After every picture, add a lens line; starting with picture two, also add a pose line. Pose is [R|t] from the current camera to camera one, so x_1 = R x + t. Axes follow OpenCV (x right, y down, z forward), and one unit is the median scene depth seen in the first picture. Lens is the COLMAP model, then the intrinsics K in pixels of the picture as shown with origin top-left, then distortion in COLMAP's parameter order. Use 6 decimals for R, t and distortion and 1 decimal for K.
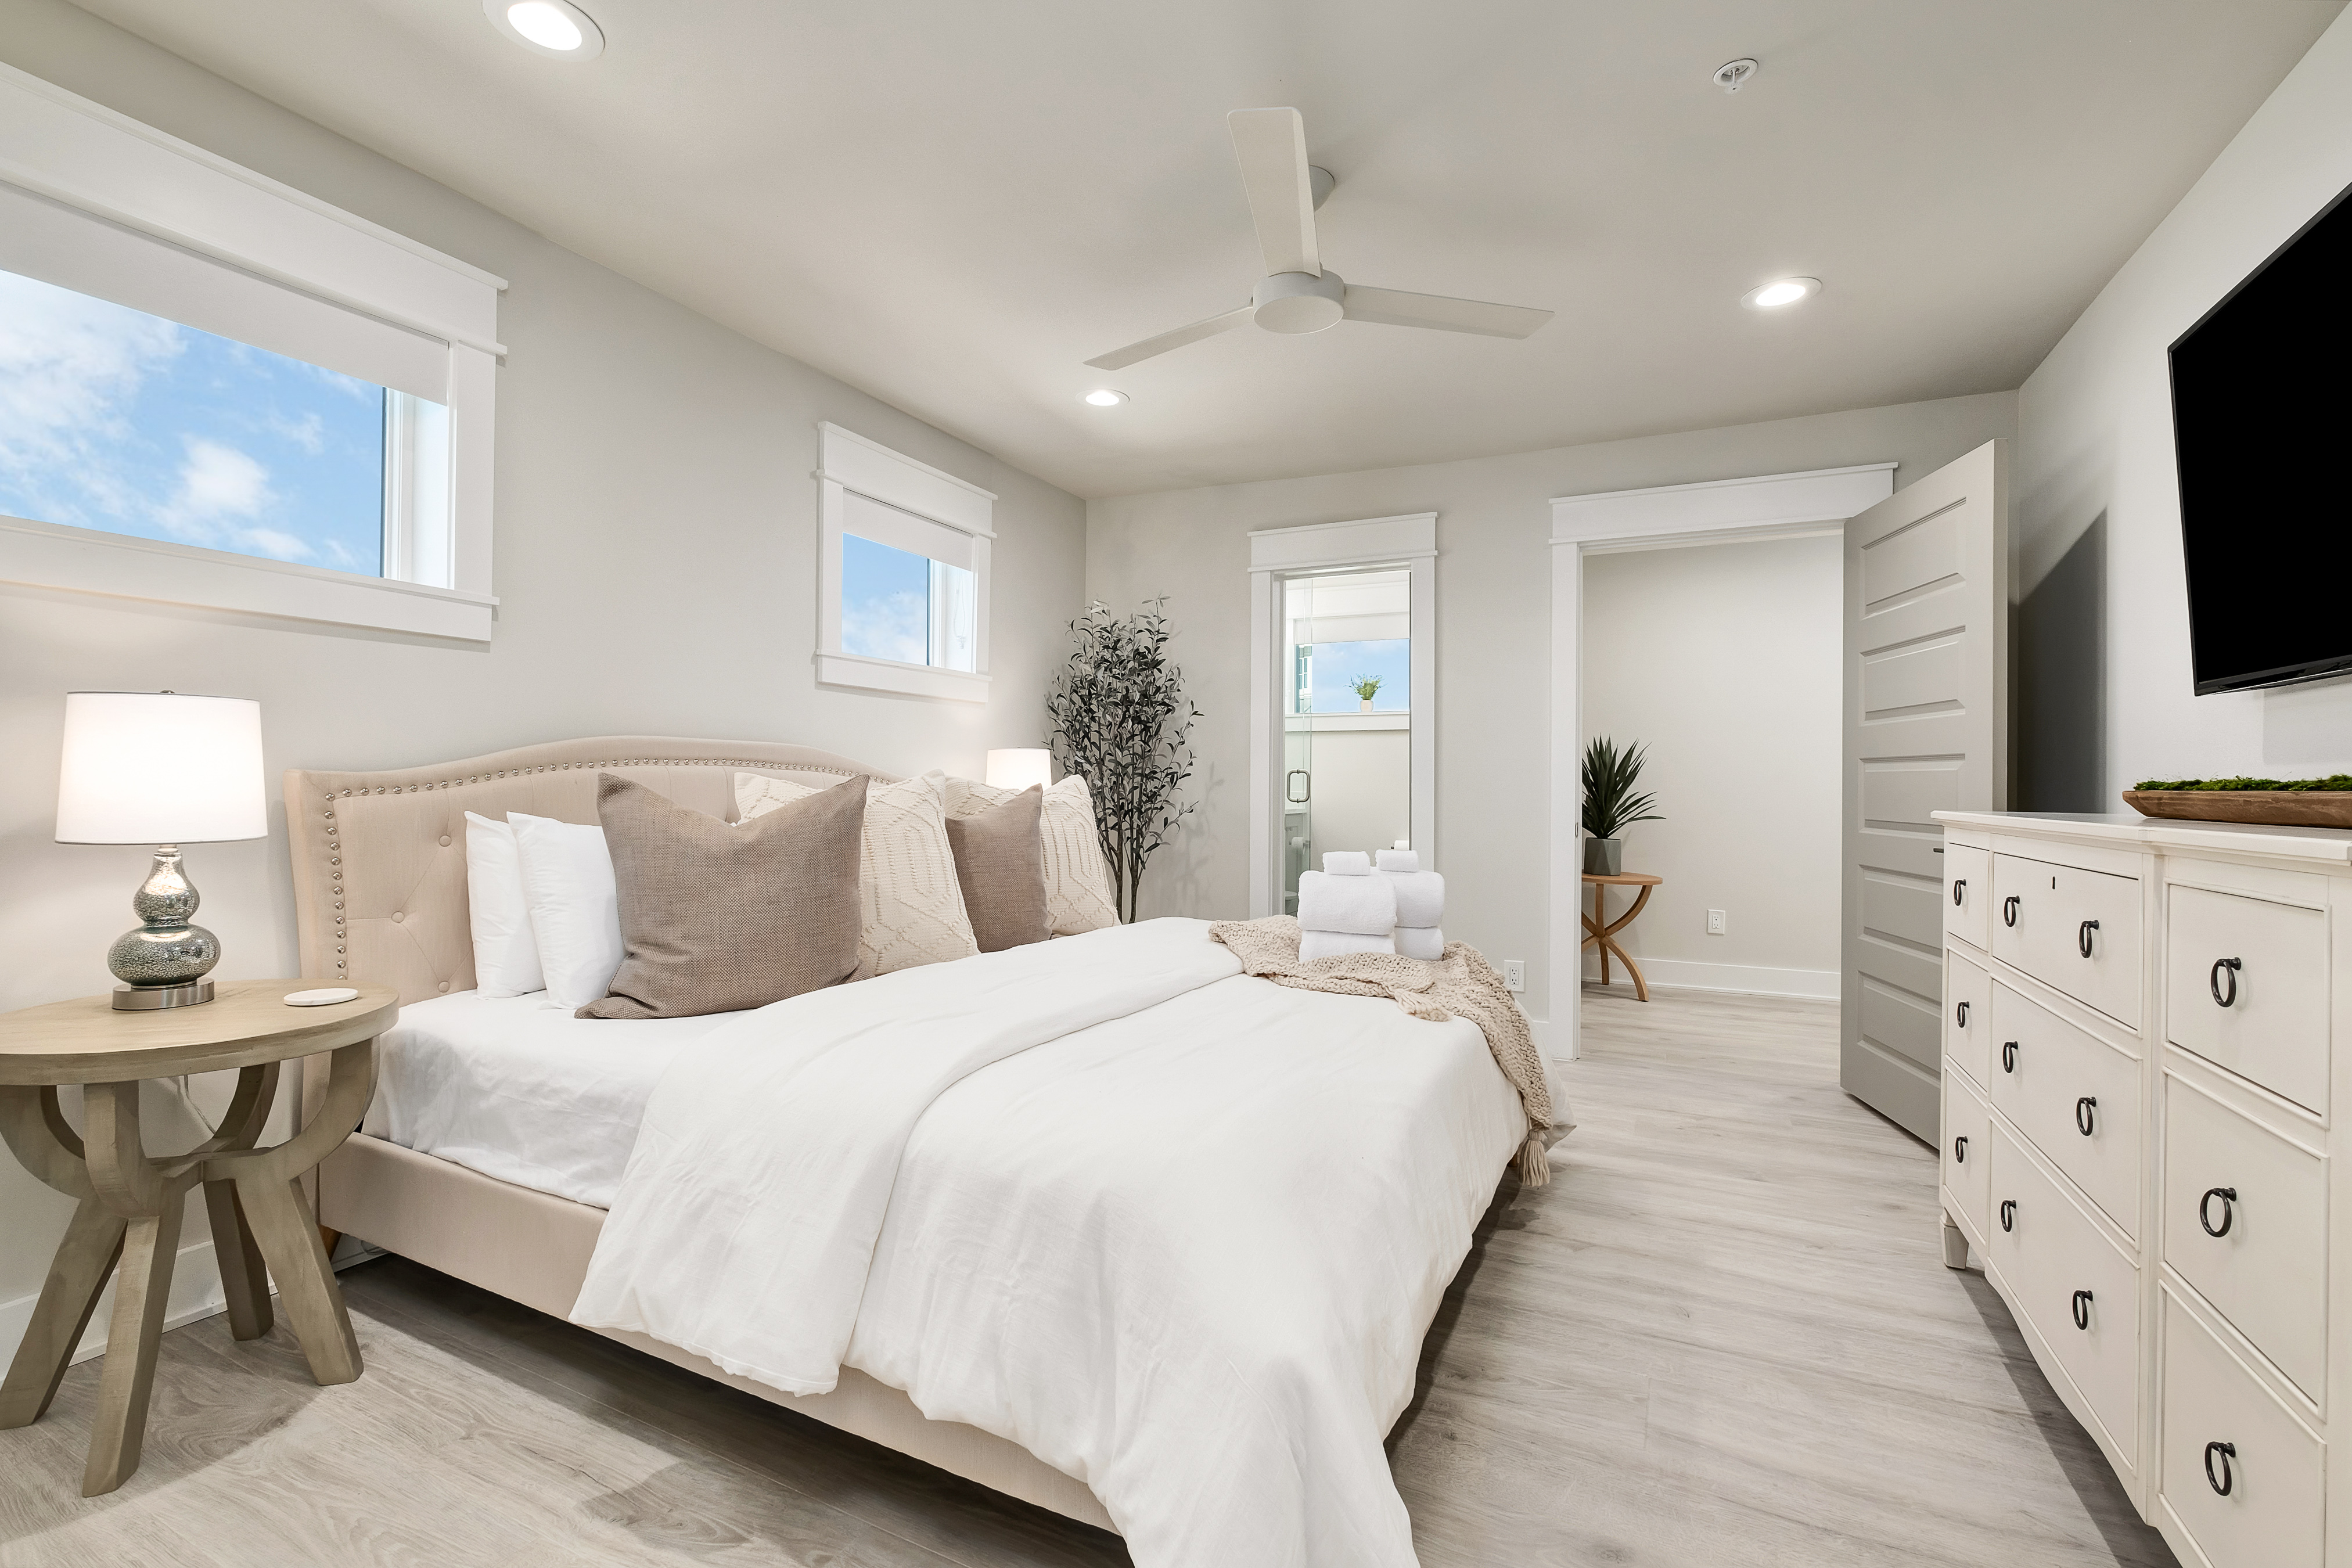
lens RADIAL K [[1017.7, 0, 1176.0], [0, 1017.7, 784.0], [0, 0, 1]] dist [0.000617, 0.000016]
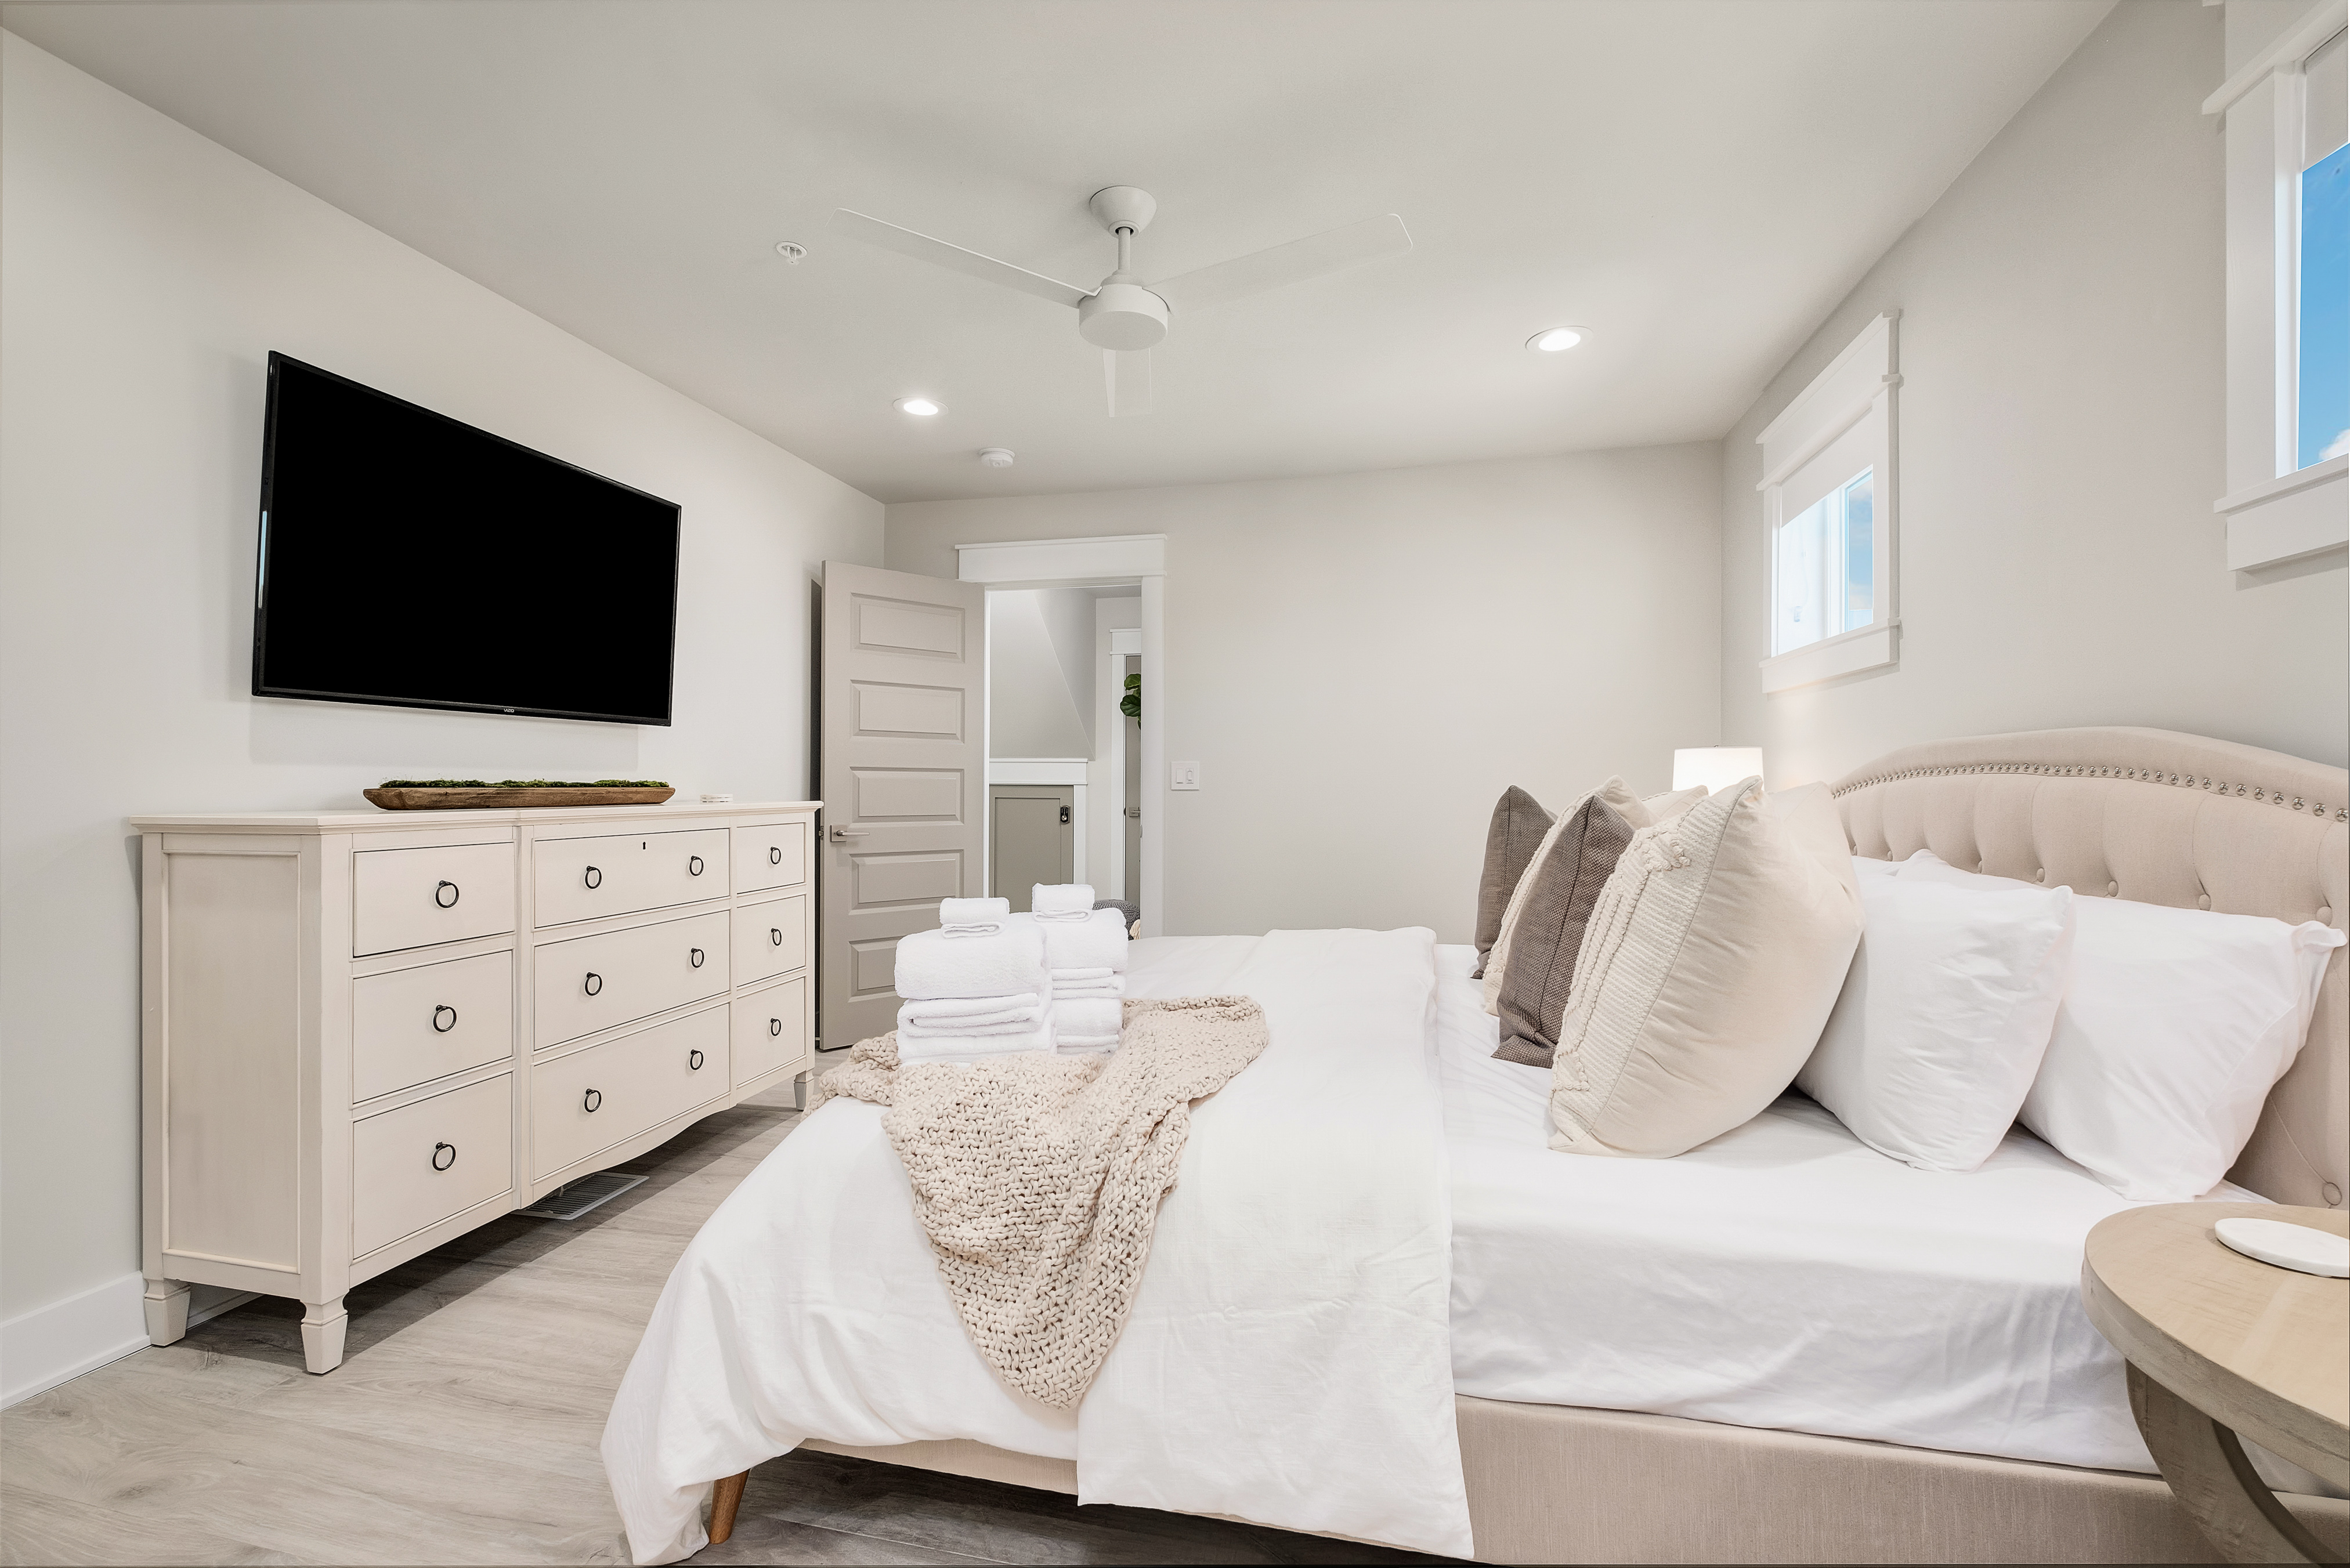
lens RADIAL K [[1016.7, 0, 1175.0], [0, 1016.7, 784.0], [0, 0, 1]] dist [0.000617, 0.000016]
pose [[-0.974088, -0.008915, -0.225993, 0.328547], [-0.008426, 0.999960, -0.003131, -0.002342], [0.226012, -0.001145, -0.974124, 2.248618]]
